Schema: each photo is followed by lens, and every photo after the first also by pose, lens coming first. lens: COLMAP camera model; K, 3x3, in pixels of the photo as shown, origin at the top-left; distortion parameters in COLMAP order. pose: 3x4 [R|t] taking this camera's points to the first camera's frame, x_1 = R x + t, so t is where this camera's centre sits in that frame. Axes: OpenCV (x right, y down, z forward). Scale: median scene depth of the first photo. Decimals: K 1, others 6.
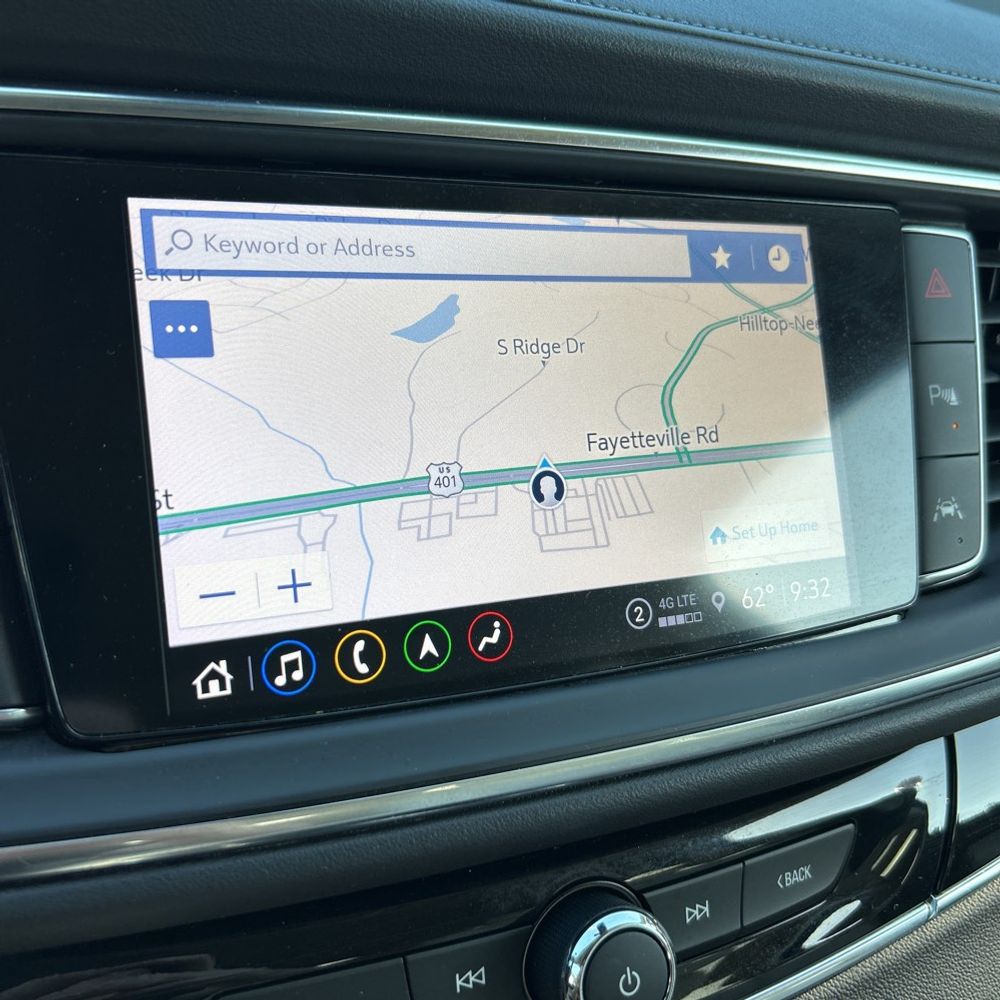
lens RADIAL K [[1010.7, 0, 501.3], [0, 1010.7, 505.0], [0, 0, 1]] dist [0.006447, 0.000000]
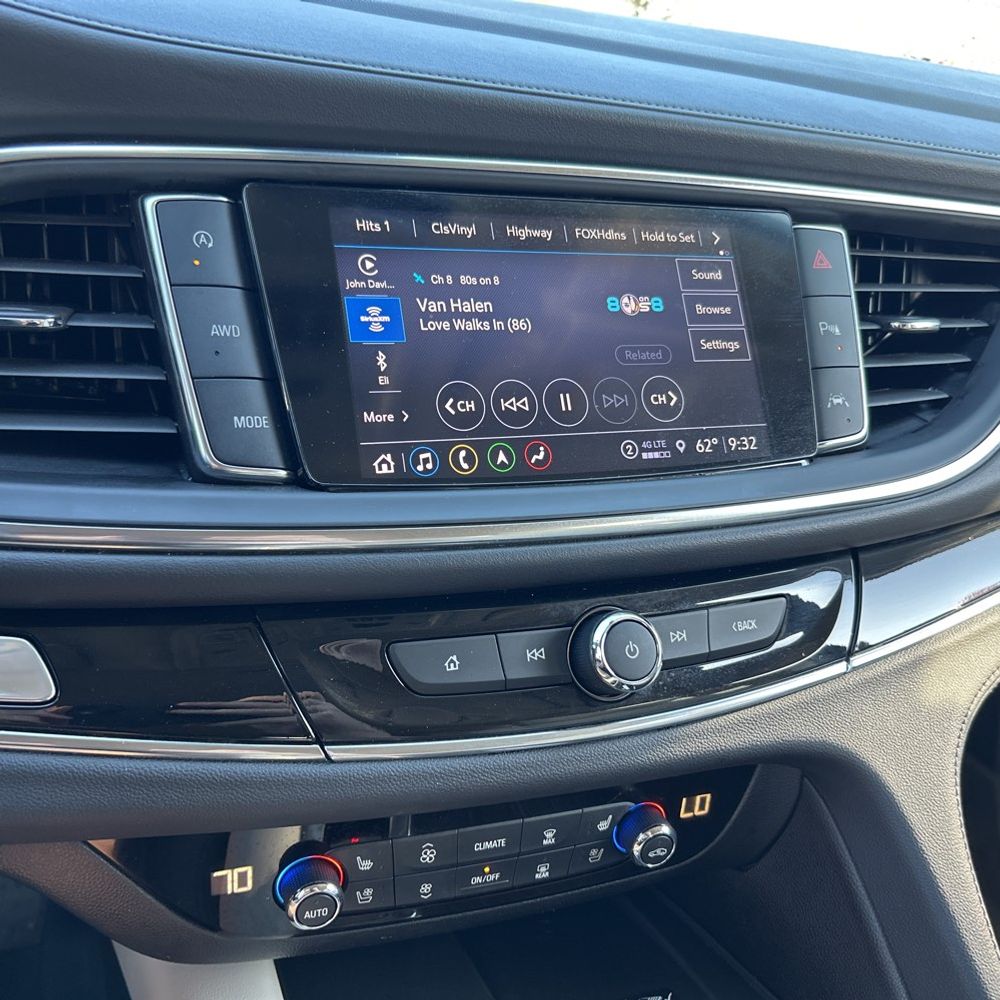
lens RADIAL K [[1010.7, 0, 497.9], [0, 1010.7, 503.5], [0, 0, 1]] dist [0.006447, 0.000000]
pose [[0.997919, -0.046225, -0.044947, -0.005866], [0.040465, 0.991760, -0.121553, 0.380721], [0.050195, 0.119481, 0.991567, -0.603883]]
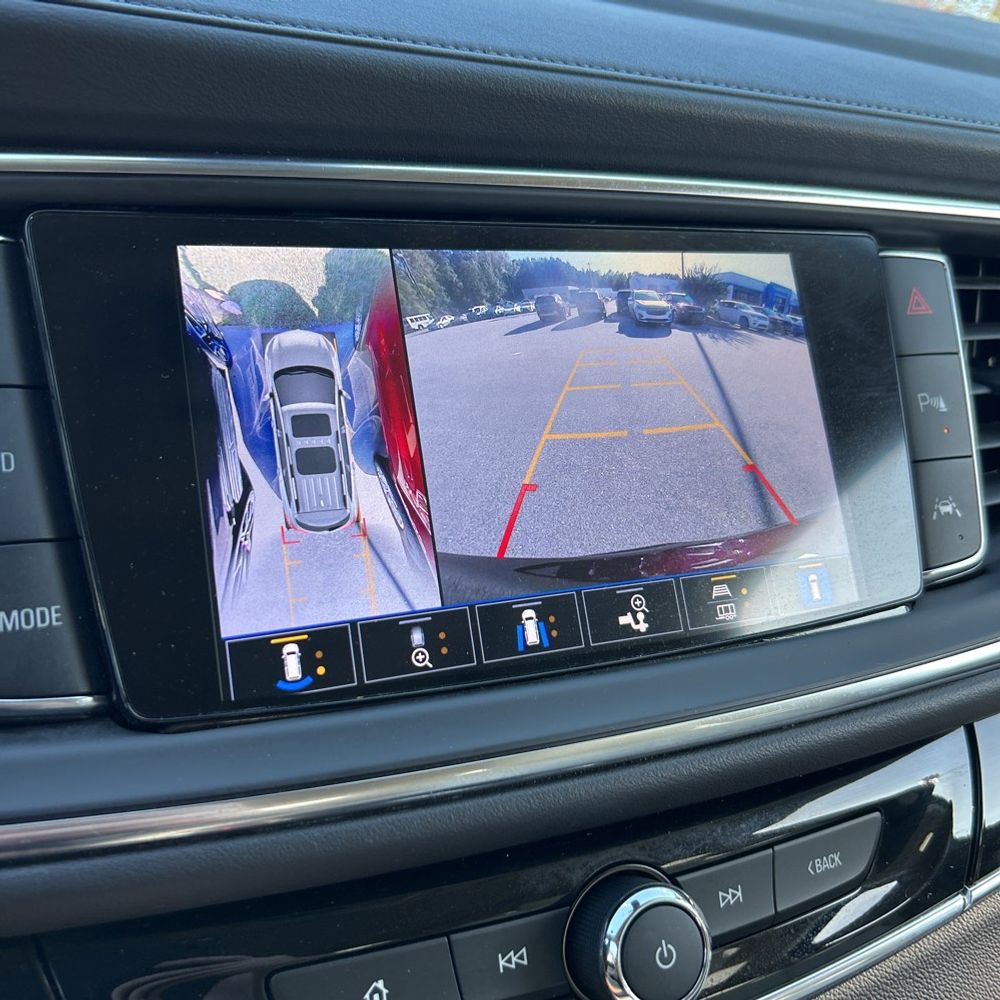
lens RADIAL K [[1010.7, 0, 504.7], [0, 1010.7, 493.1], [0, 0, 1]] dist [0.006447, 0.000000]
pose [[0.998348, -0.051829, -0.024799, 0.010640], [0.048989, 0.993373, -0.103968, 0.090142], [0.030023, 0.102582, 0.994271, -0.075871]]
